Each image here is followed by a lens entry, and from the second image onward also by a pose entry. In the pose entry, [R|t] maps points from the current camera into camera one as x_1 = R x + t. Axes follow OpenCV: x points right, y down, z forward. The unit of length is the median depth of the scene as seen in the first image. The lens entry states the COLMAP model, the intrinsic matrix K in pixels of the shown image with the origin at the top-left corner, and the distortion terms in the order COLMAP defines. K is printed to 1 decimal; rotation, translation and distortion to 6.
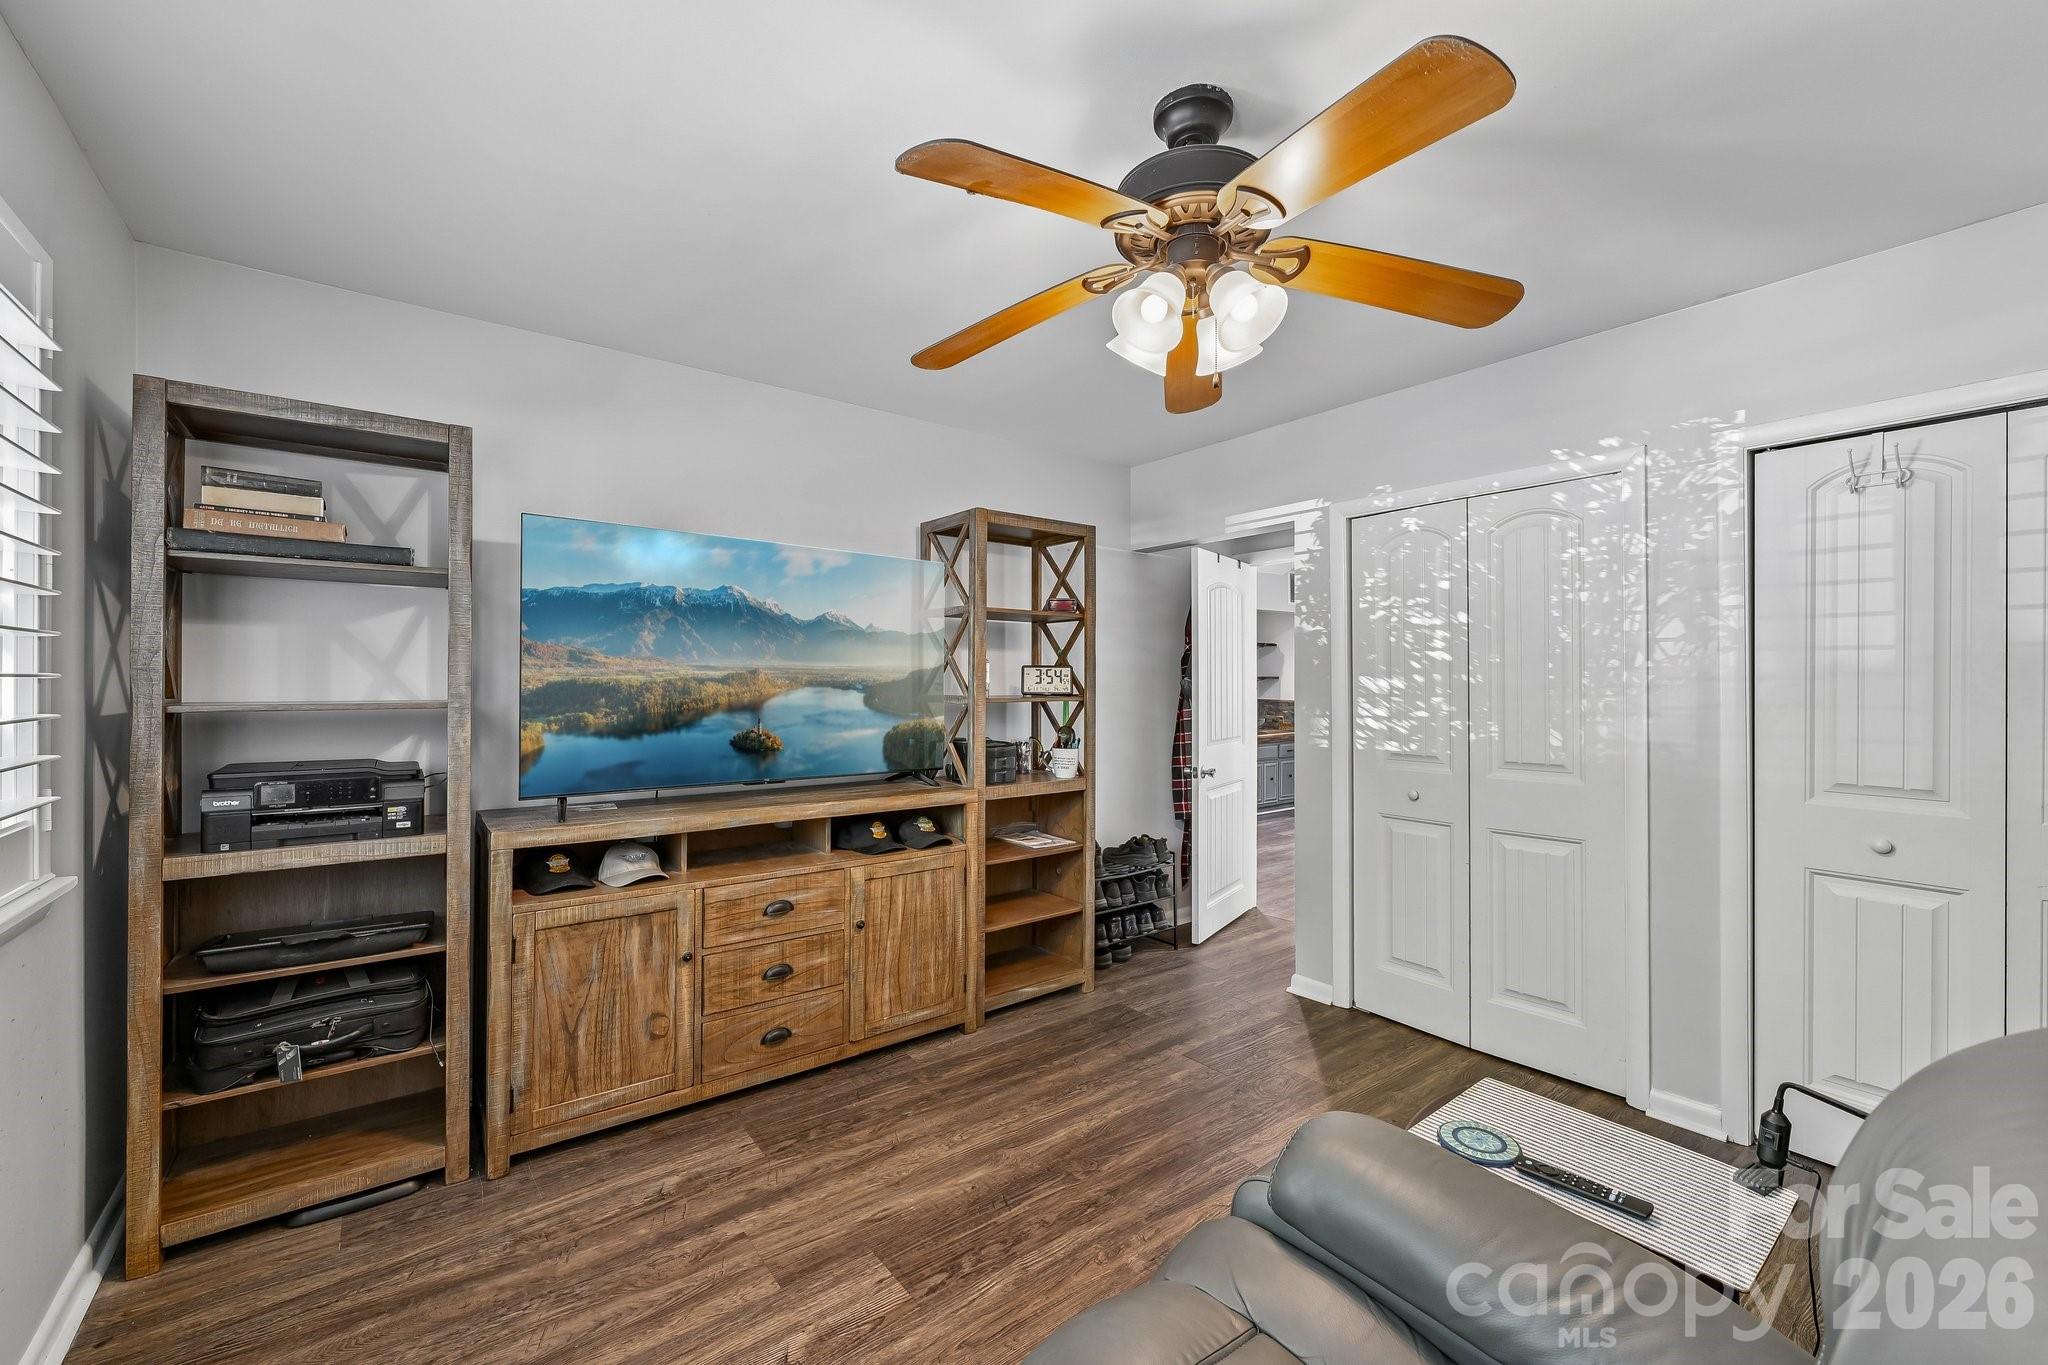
lens RADIAL K [[804.4, 0, 1008.7], [0, 804.4, 682.0], [0, 0, 1]] dist [-0.000434, -0.000114]
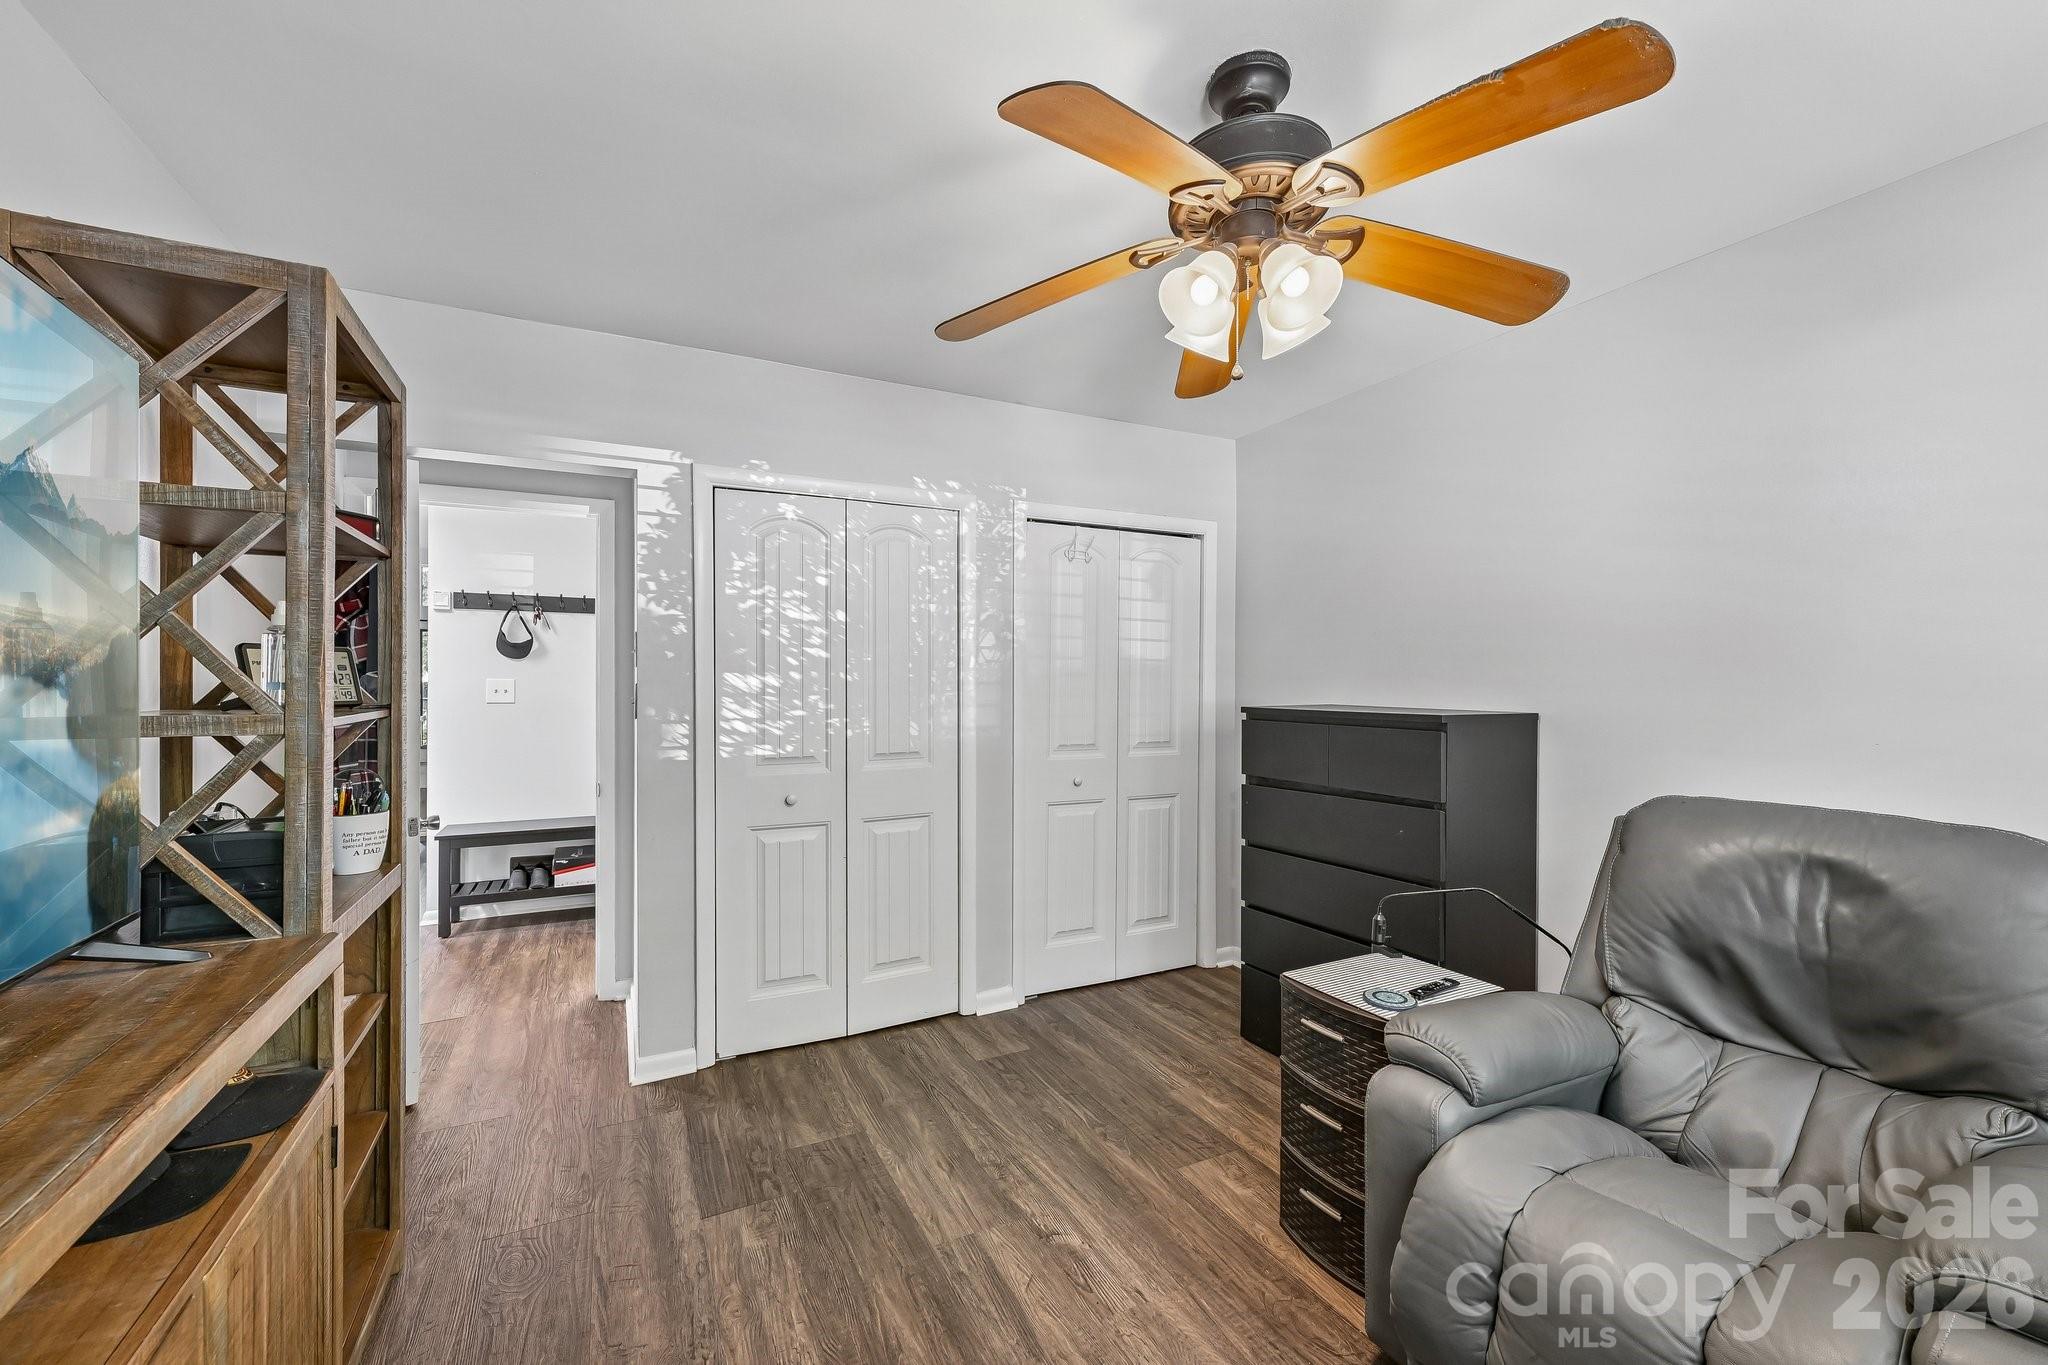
lens RADIAL K [[831.5, 0, 1024.0], [0, 831.5, 682.5], [0, 0, 1]] dist [-0.000156, 0.000010]
pose [[0.178036, -0.004689, 0.984013, -0.436864], [-0.001888, 0.999985, 0.005106, -0.002127], [-0.984022, -0.002766, 0.178024, 0.601235]]
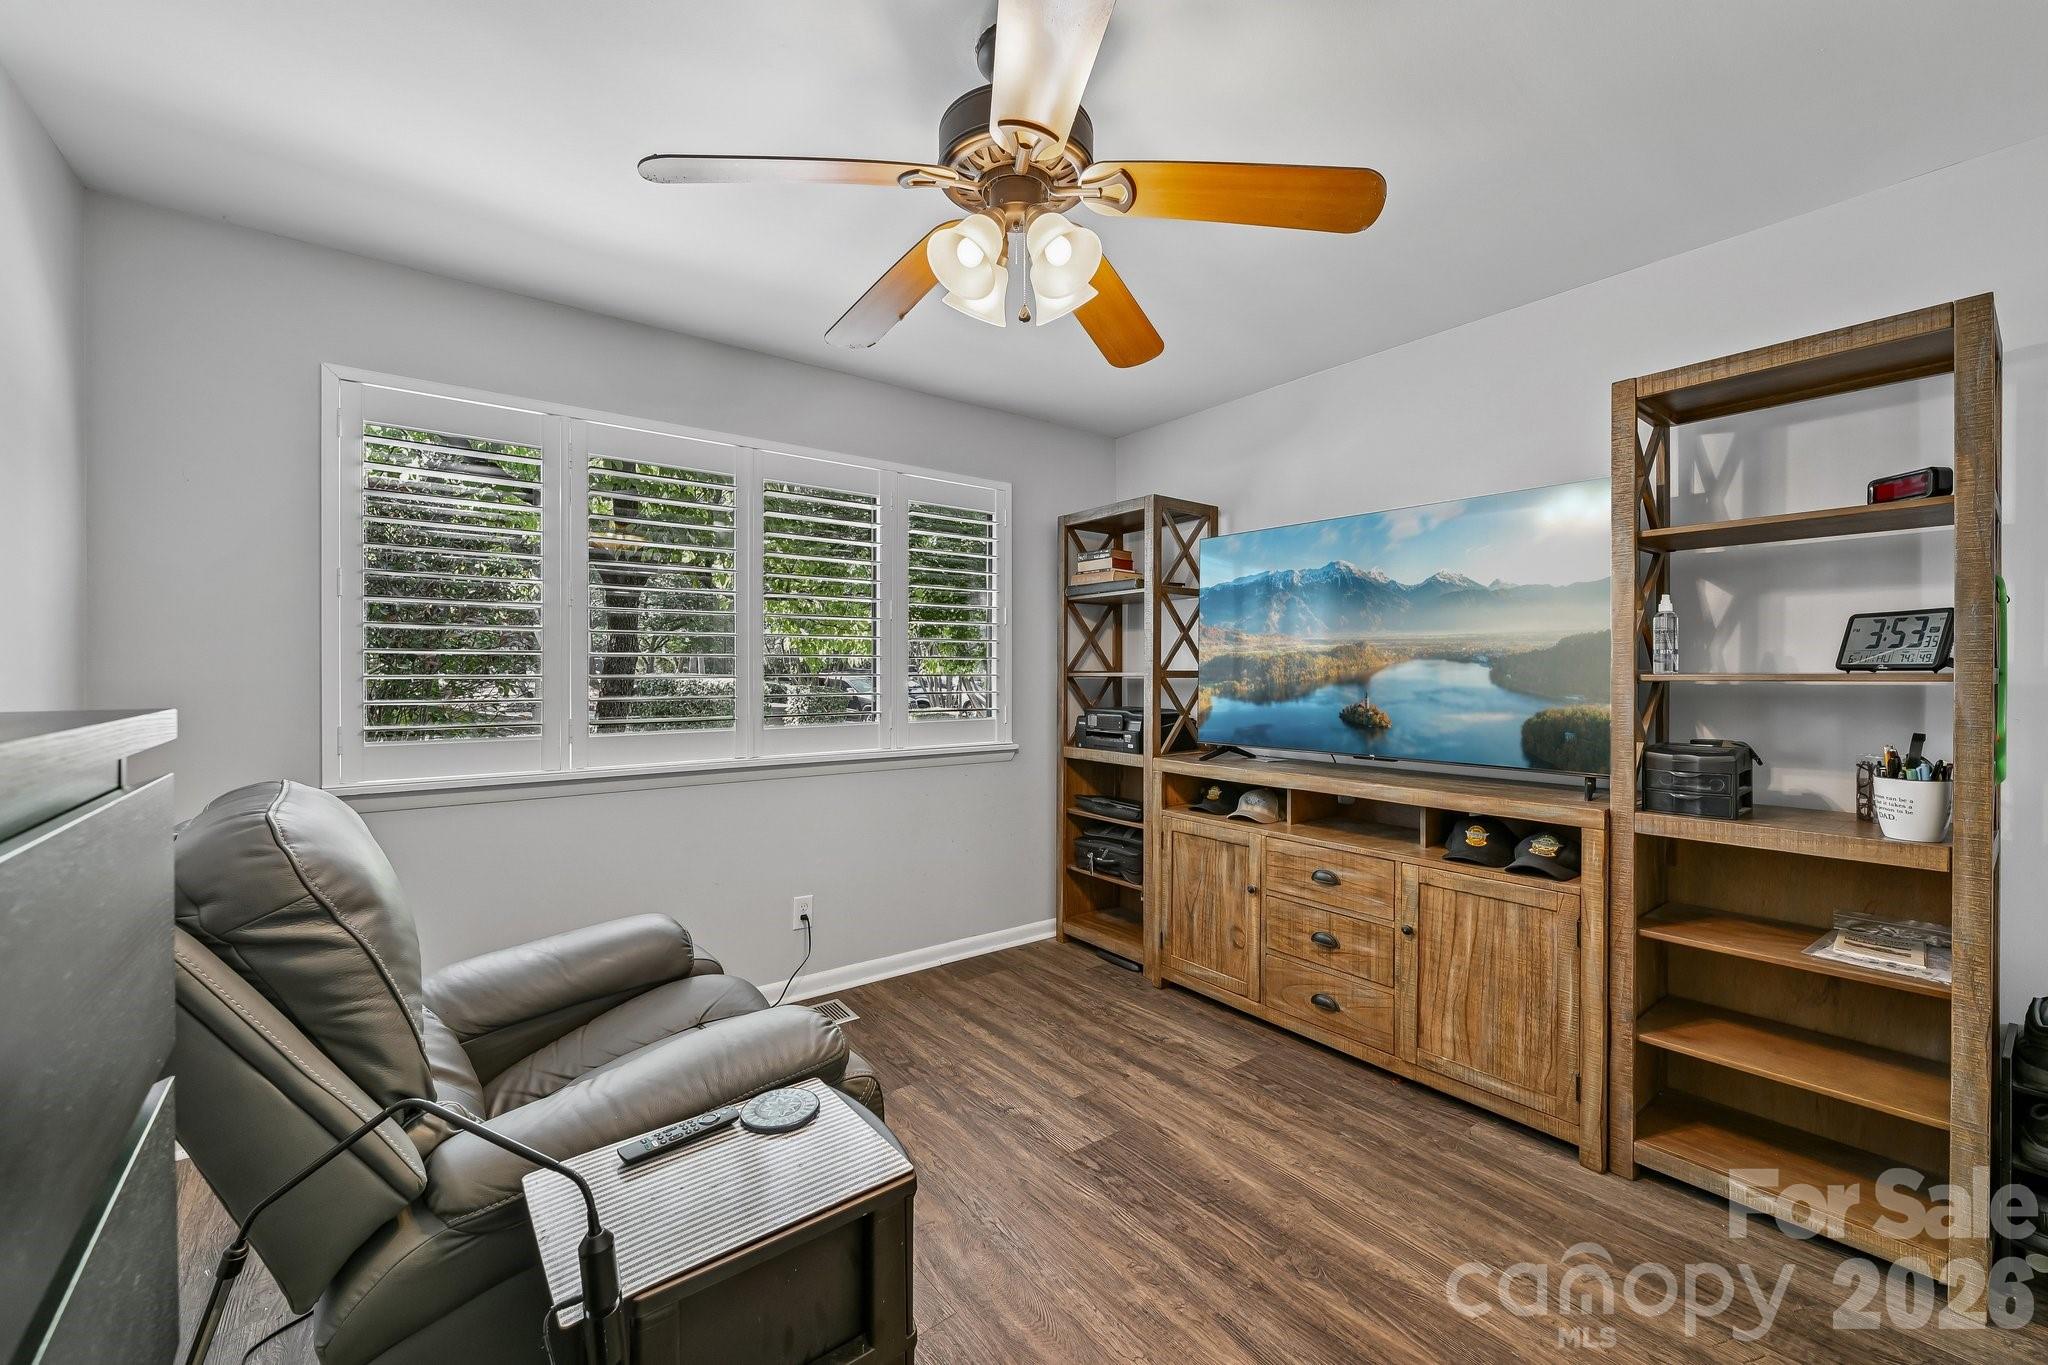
lens RADIAL K [[804.4, 0, 1008.7], [0, 804.4, 682.0], [0, 0, 1]] dist [-0.000434, -0.000114]
pose [[0.010168, 0.009397, -0.999904, 0.665316], [0.001628, 0.999954, 0.009414, 0.022338], [0.999947, -0.001723, 0.010153, 0.544292]]
